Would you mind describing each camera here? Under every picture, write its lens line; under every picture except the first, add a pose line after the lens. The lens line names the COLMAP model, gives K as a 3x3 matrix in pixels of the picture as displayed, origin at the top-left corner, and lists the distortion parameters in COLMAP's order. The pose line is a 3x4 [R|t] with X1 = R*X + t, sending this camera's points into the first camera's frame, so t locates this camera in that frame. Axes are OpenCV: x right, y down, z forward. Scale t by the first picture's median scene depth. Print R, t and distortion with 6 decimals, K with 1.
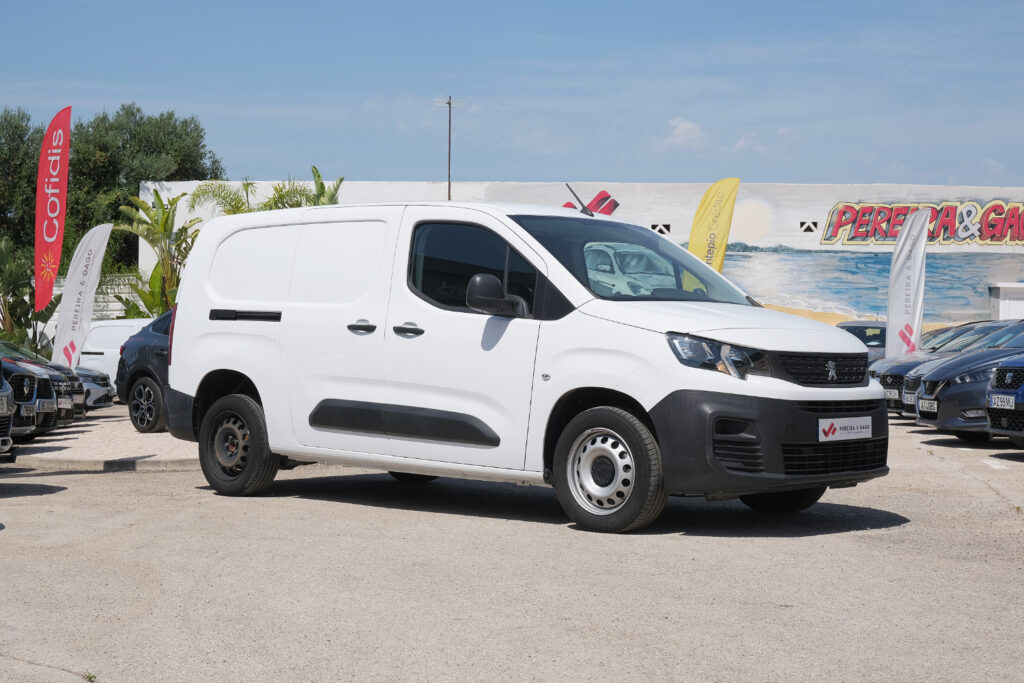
lens RADIAL K [[1580.3, 0, 512.0], [0, 1580.3, 341.5], [0, 0, 1]] dist [-0.022949, -0.025510]
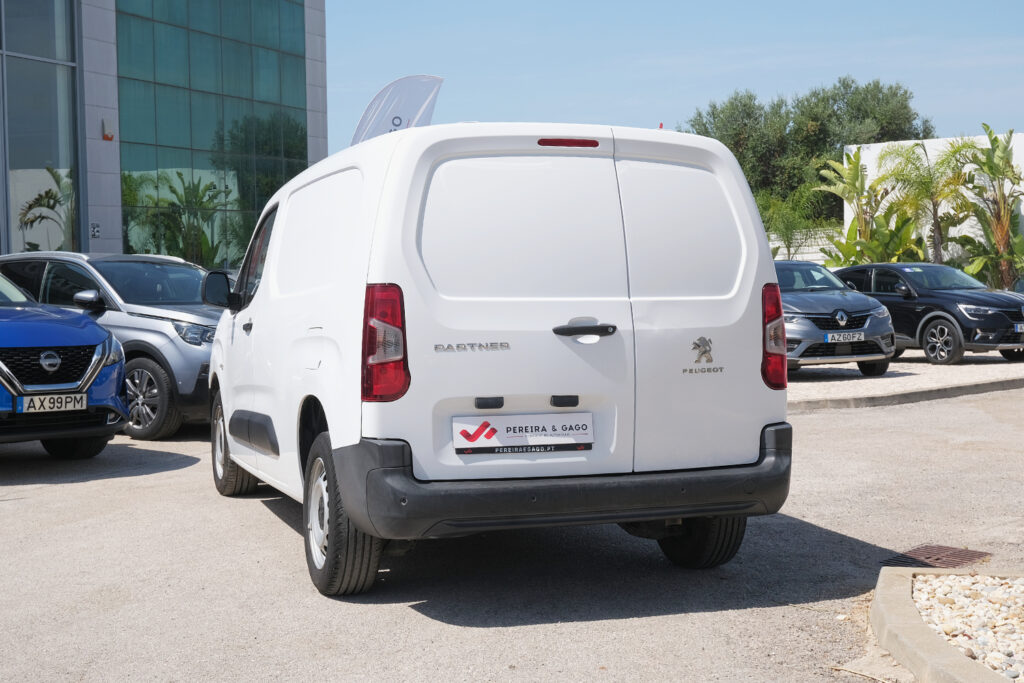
lens RADIAL K [[1390.8, 0, 512.0], [0, 1390.8, 341.5], [0, 0, 1]] dist [-0.065336, -0.076342]
pose [[0.819236, 0.009277, -0.573381, 0.148309], [0.019210, 0.998864, 0.043609, -0.009144], [0.573135, -0.046740, 0.818127, 0.043806]]
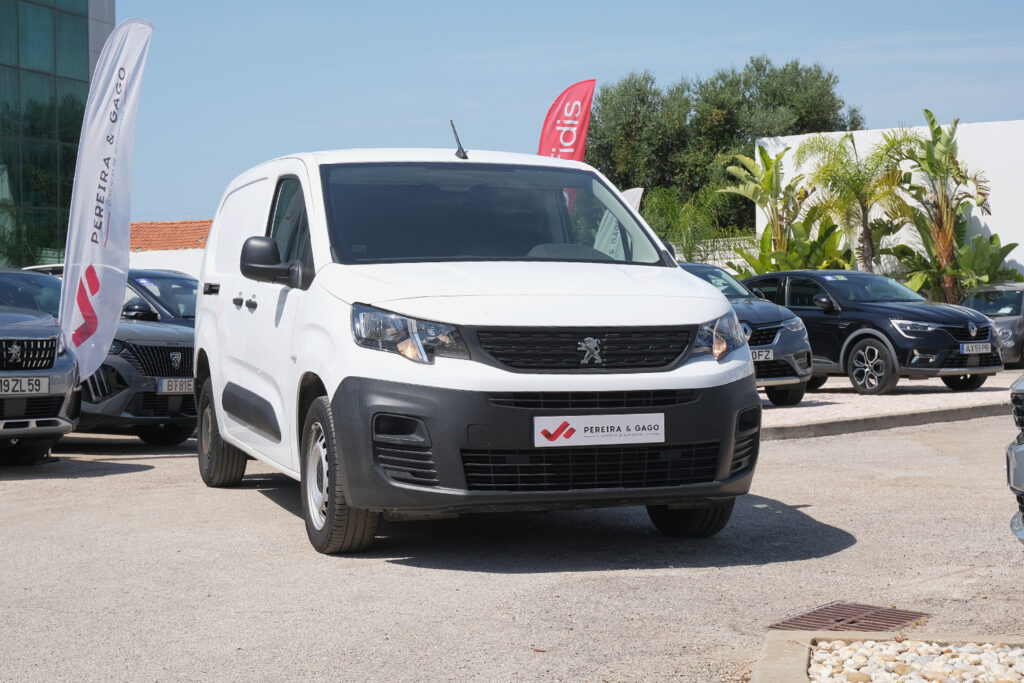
lens RADIAL K [[1655.3, 0, 512.0], [0, 1655.3, 341.5], [0, 0, 1]] dist [-0.049036, -0.017084]
pose [[0.864464, -0.006068, -0.502658, 0.139346], [0.016975, 0.999709, 0.017125, 0.000104], [0.502408, -0.023336, 0.864316, 0.078588]]
